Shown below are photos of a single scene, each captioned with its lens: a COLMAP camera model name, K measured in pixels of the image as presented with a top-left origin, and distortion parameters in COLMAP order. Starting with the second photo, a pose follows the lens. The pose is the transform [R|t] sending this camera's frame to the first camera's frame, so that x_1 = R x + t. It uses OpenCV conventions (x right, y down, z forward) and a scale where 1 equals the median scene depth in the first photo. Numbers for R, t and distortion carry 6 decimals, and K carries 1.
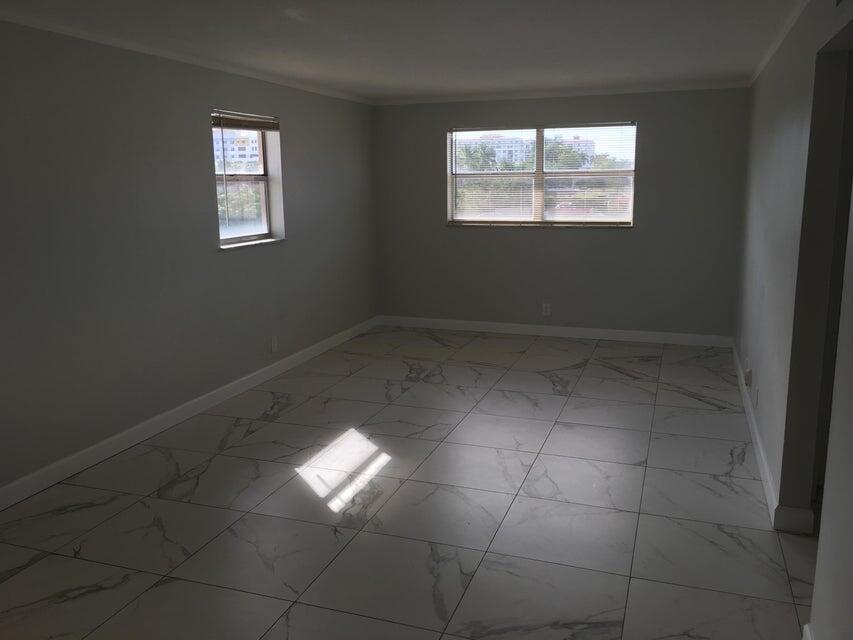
lens RADIAL K [[720.6, 0, 427.6], [0, 720.6, 322.1], [0, 0, 1]] dist [0.032625, -0.031340]
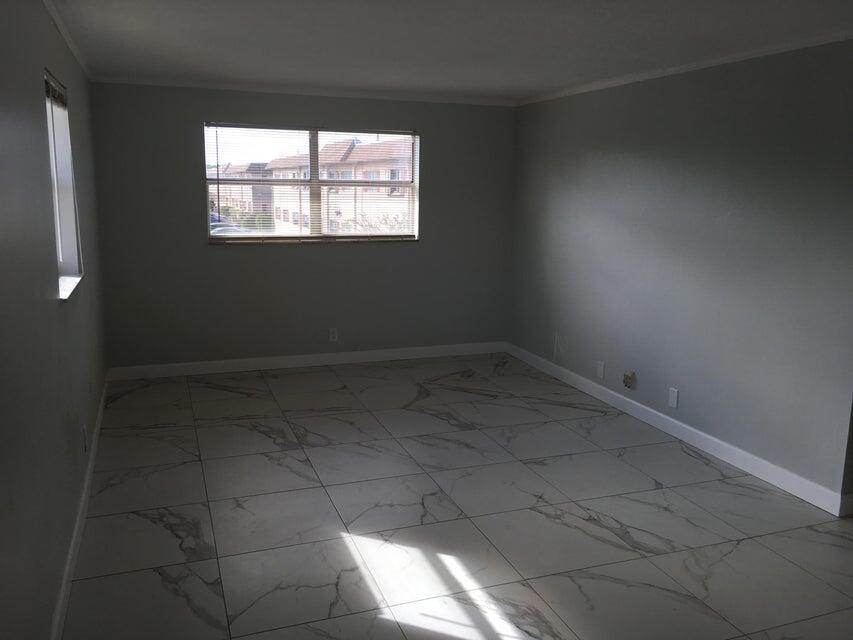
lens RADIAL K [[720.6, 0, 425.5], [0, 720.6, 318.8], [0, 0, 1]] dist [0.032625, -0.031340]
pose [[0.767111, -0.097982, 0.633988, -0.377234], [0.102127, 0.994316, 0.030098, -0.063404], [-0.633333, 0.041659, 0.772757, 0.292057]]
